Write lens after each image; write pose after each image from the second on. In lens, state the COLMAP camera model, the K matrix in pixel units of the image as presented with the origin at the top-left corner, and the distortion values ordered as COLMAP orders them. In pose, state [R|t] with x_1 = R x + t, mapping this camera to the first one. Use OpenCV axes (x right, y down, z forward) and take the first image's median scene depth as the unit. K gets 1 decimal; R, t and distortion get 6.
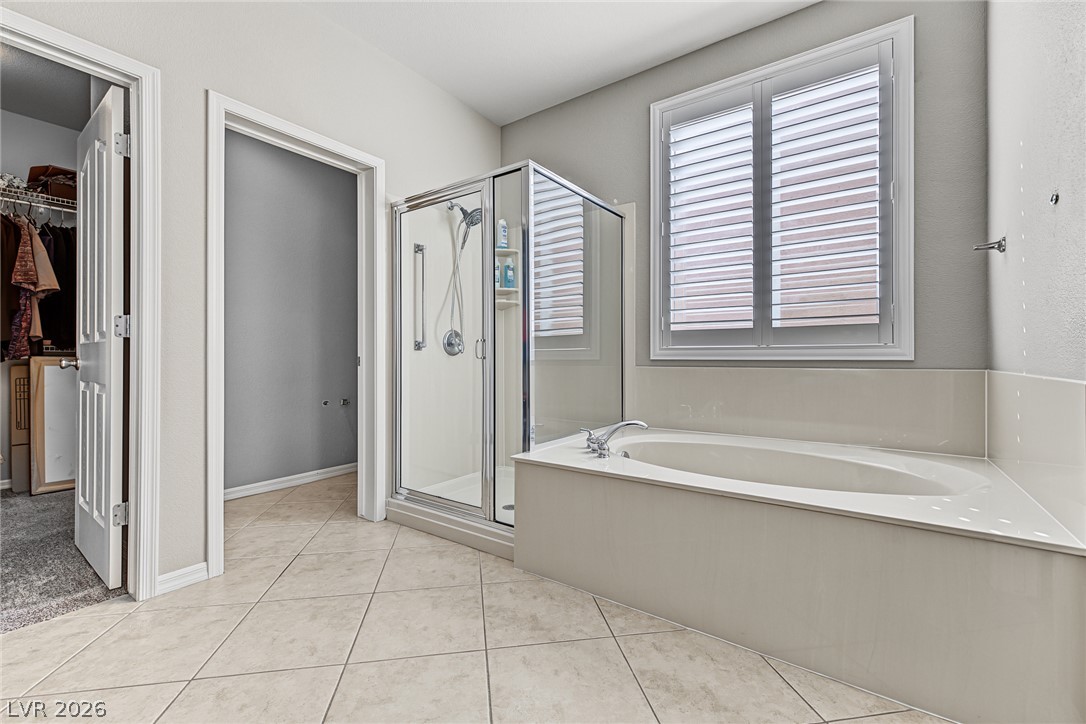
lens RADIAL K [[457.8, 0, 538.4], [0, 457.8, 357.5], [0, 0, 1]] dist [0.001567, -0.000170]
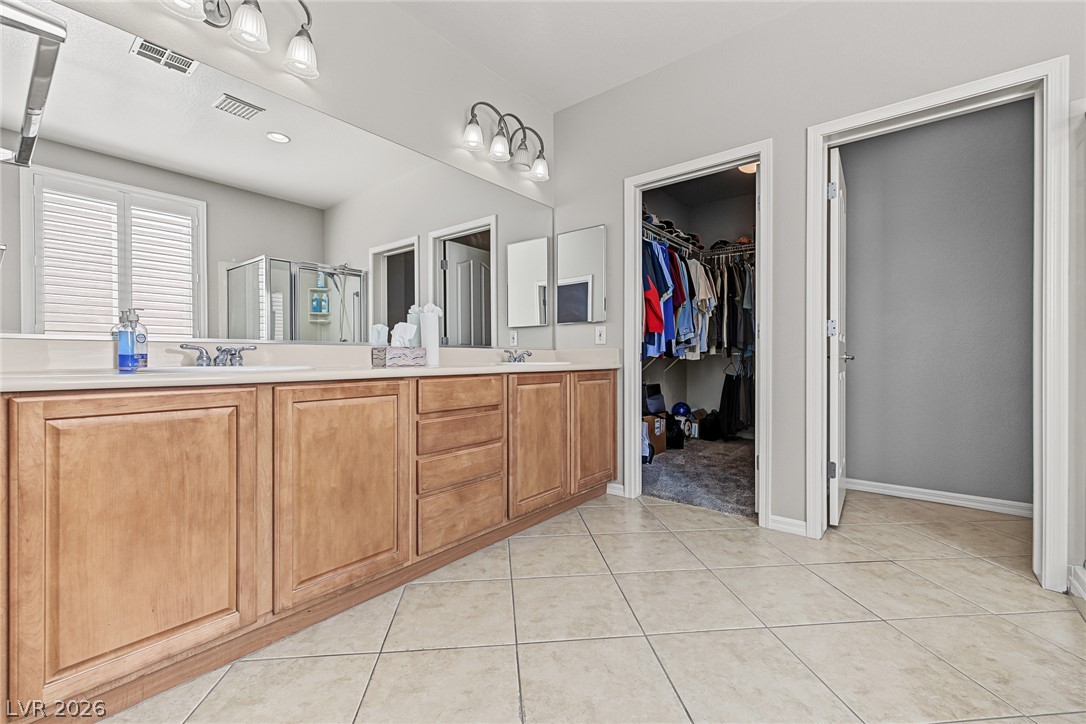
lens RADIAL K [[457.8, 0, 538.4], [0, 457.8, 357.5], [0, 0, 1]] dist [0.001567, -0.000170]
pose [[-0.066492, 0.001052, -0.997786, 0.463702], [0.001093, 0.999999, 0.000982, 0.010246], [0.997786, -0.001026, -0.066493, 0.337285]]
